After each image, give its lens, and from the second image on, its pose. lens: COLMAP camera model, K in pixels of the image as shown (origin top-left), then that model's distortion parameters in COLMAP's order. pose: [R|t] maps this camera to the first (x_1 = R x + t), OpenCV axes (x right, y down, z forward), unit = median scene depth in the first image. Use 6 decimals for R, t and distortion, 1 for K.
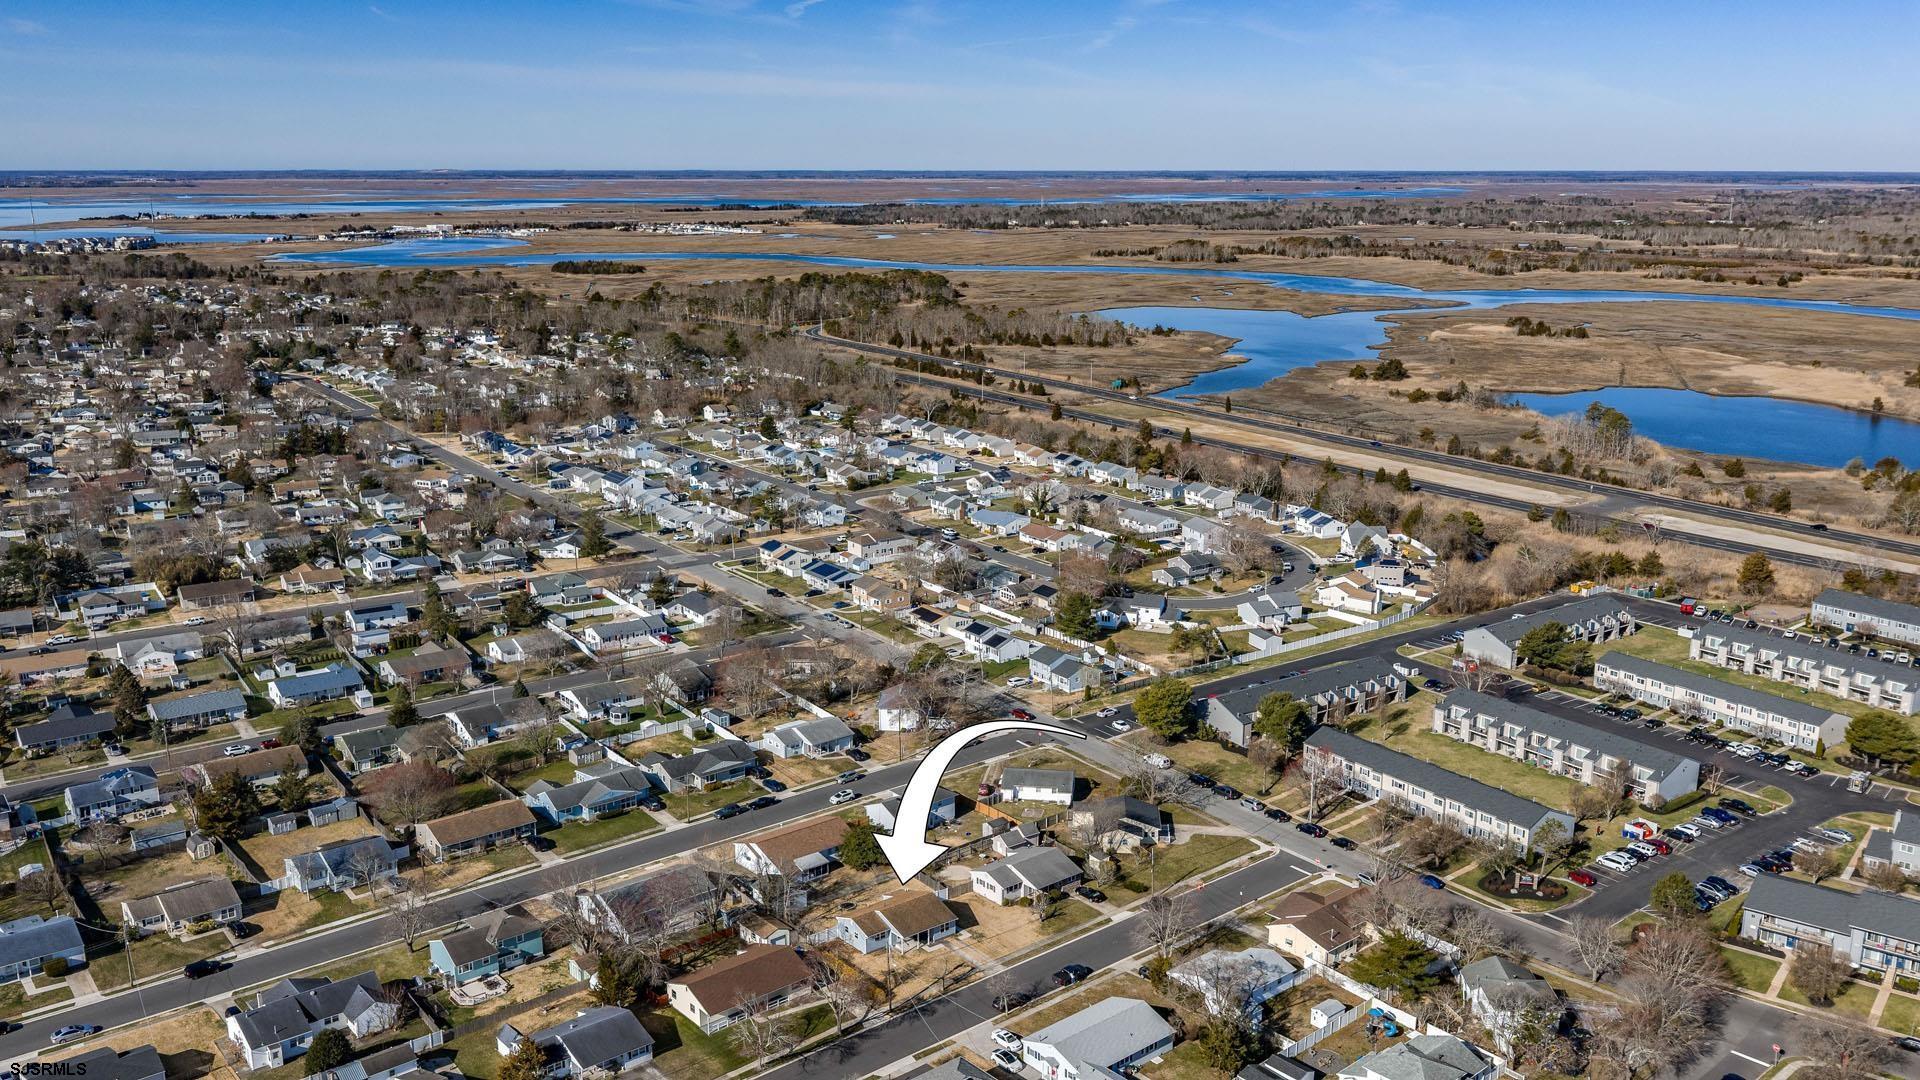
lens RADIAL K [[1587.0, 0, 959.8], [0, 1587.0, 550.5], [0, 0, 1]] dist [0.030923, -0.065937]
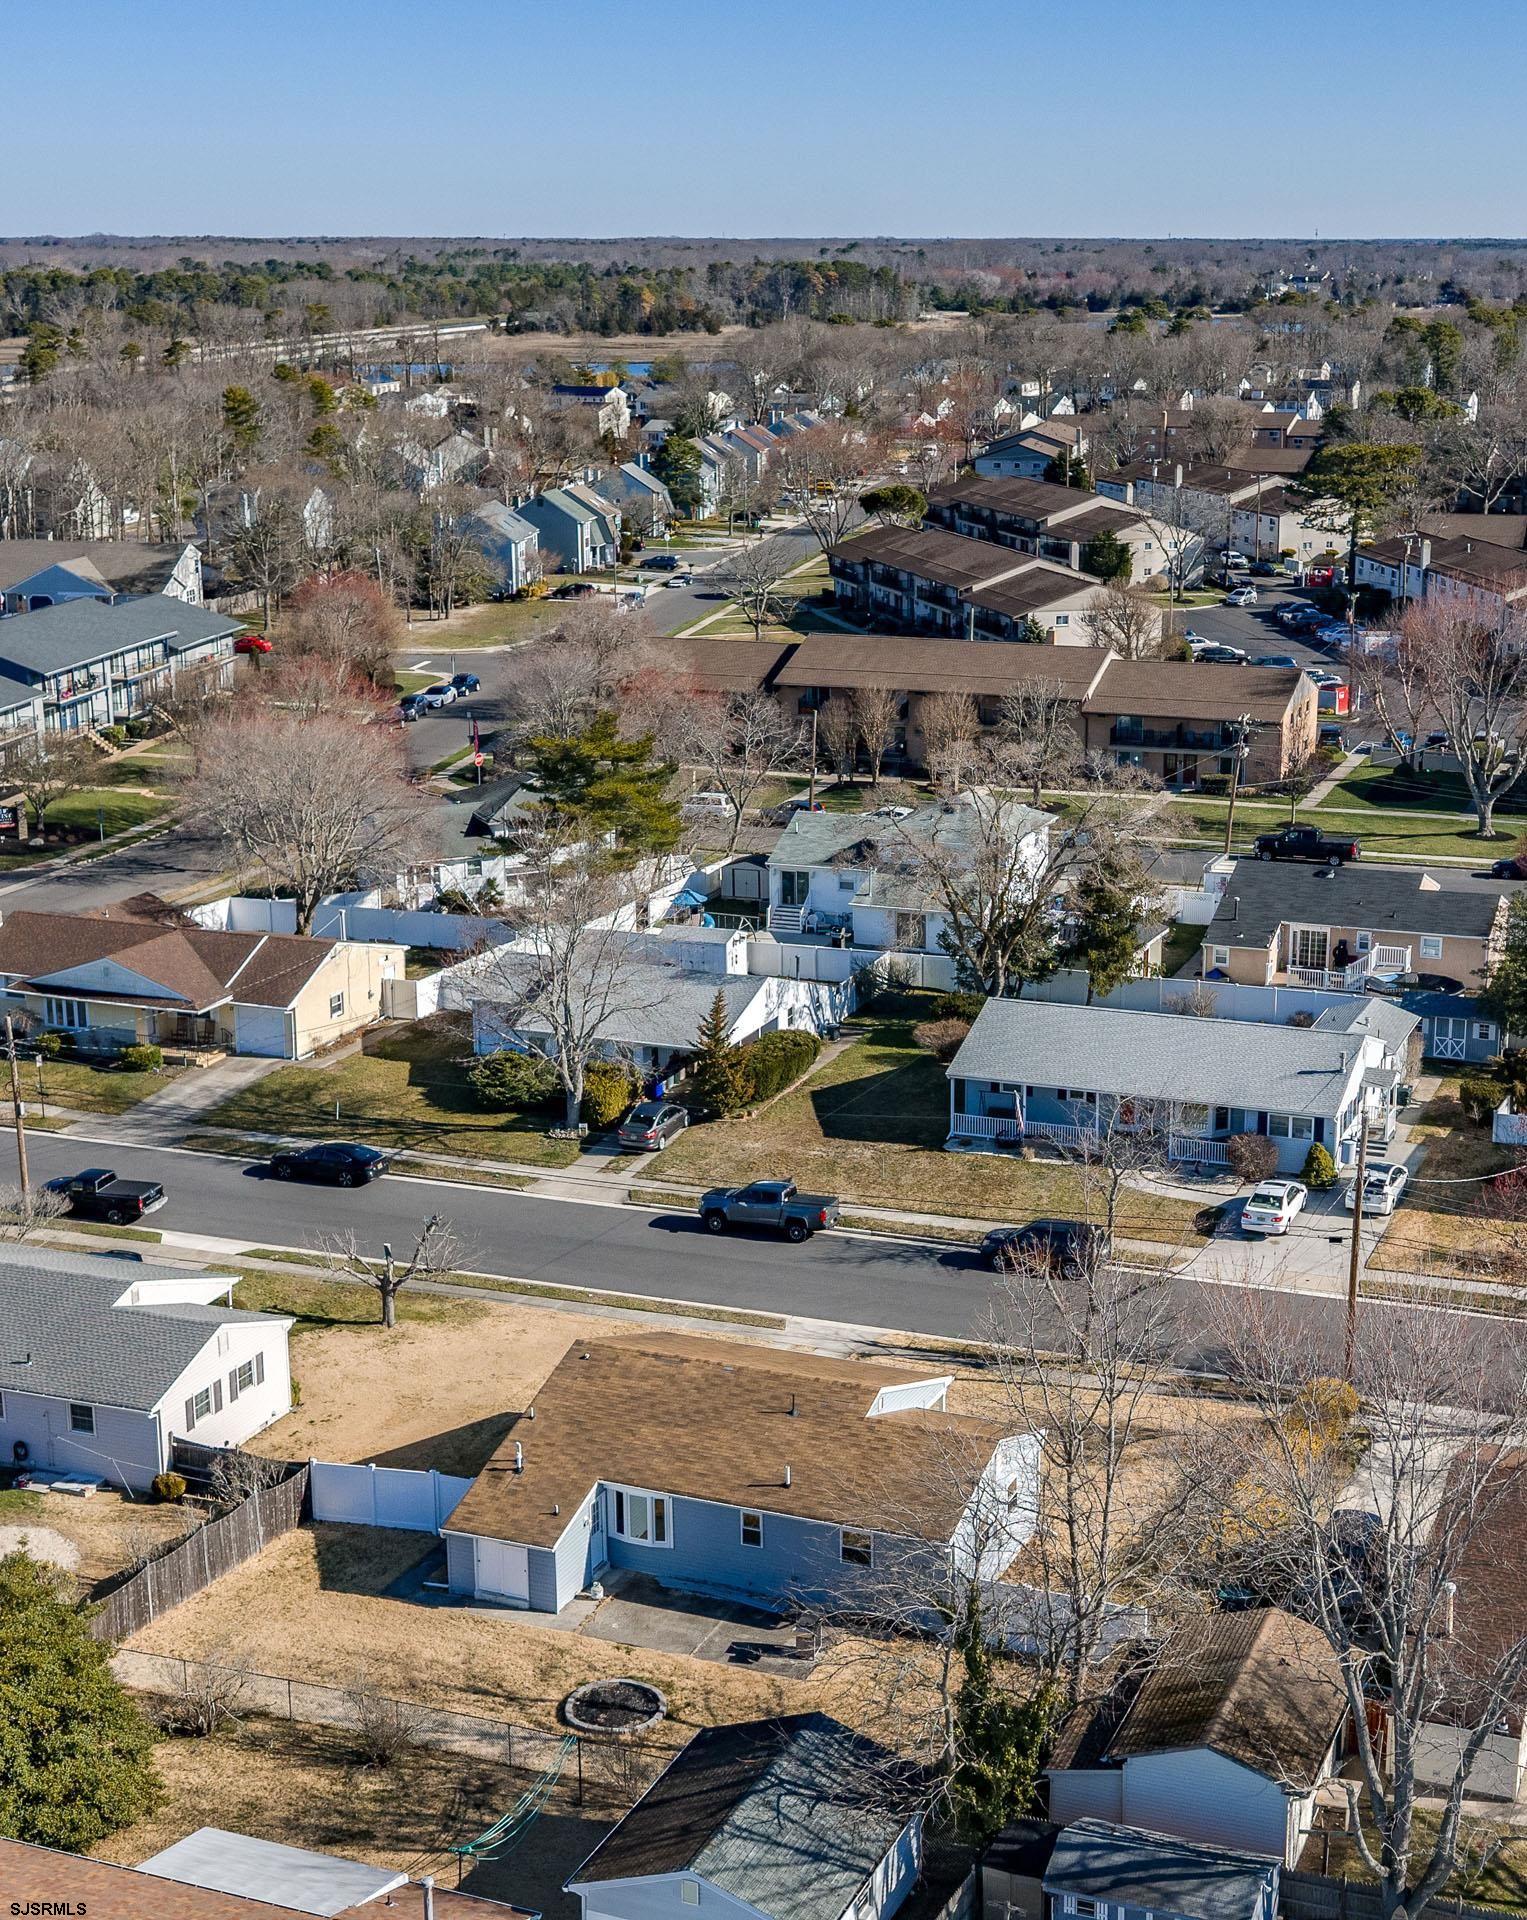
lens RADIAL K [[2811.0, 0, 868.4], [0, 2811.0, 960.9], [0, 0, 1]] dist [0.038782, -0.007613]
pose [[-0.479866, -0.218092, 0.849803, -0.201873], [0.209109, 0.912265, 0.352202, 0.032665], [-0.852058, 0.346711, -0.392160, 0.672376]]
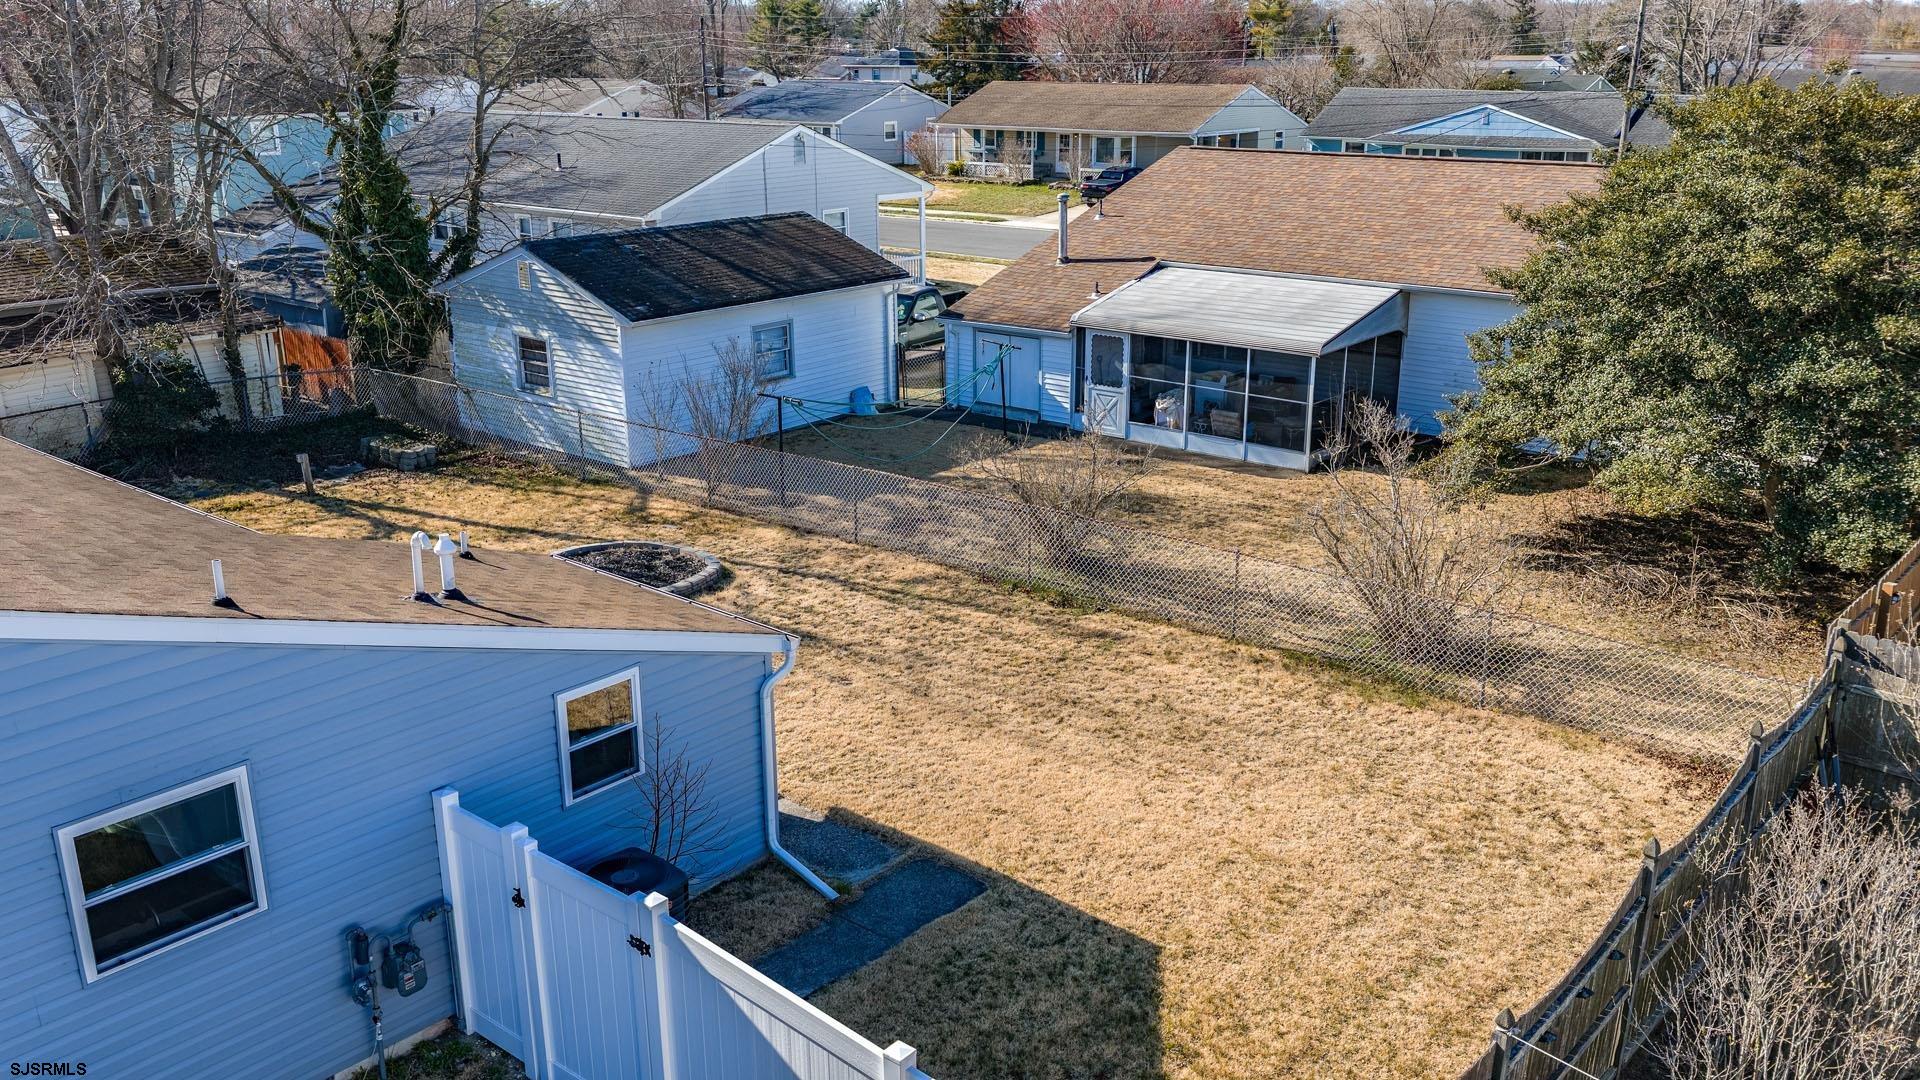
lens RADIAL K [[1587.0, 0, 959.8], [0, 1587.0, 550.5], [0, 0, 1]] dist [0.030923, -0.065937]
pose [[0.186617, 0.296797, -0.936529, 0.010046], [-0.227103, 0.940488, 0.252798, 0.123216], [0.955823, 0.165513, 0.242915, 0.627687]]
